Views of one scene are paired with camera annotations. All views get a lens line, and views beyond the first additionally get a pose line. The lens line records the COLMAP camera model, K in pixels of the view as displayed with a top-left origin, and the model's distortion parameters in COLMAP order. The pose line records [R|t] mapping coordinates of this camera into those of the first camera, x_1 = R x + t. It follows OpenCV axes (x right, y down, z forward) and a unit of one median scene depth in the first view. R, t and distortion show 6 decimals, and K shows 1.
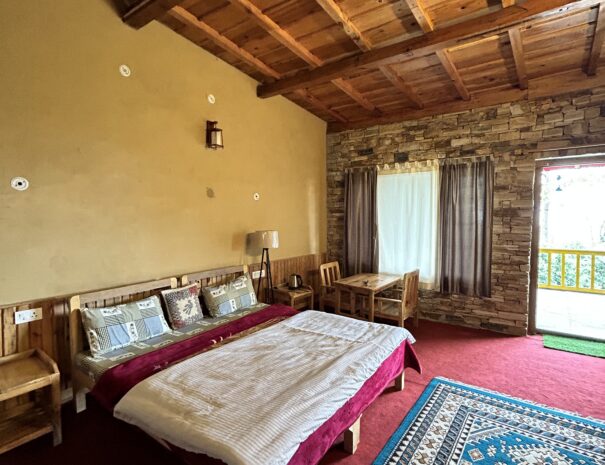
lens RADIAL K [[325.0, 0, 302.3], [0, 325.0, 232.2], [0, 0, 1]] dist [-0.012926, 0.007394]
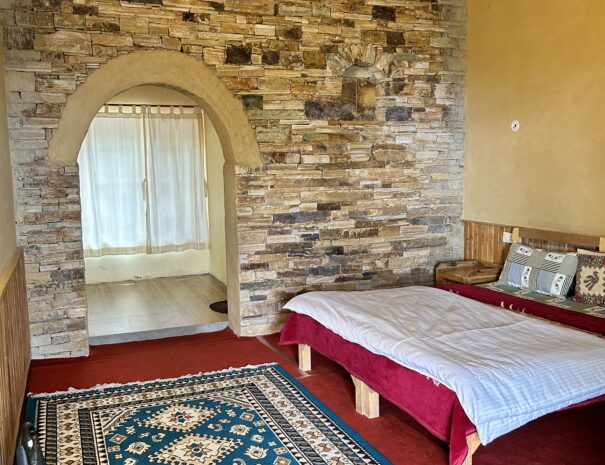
lens RADIAL K [[608.7, 0, 302.2], [0, 608.7, 232.4], [0, 0, 1]] dist [0.023568, 0.000000]
pose [[-0.510877, 0.113157, -0.852174, 1.302205], [-0.025153, 0.988907, 0.146392, -0.063012], [0.859286, 0.096223, -0.502363, 1.316801]]
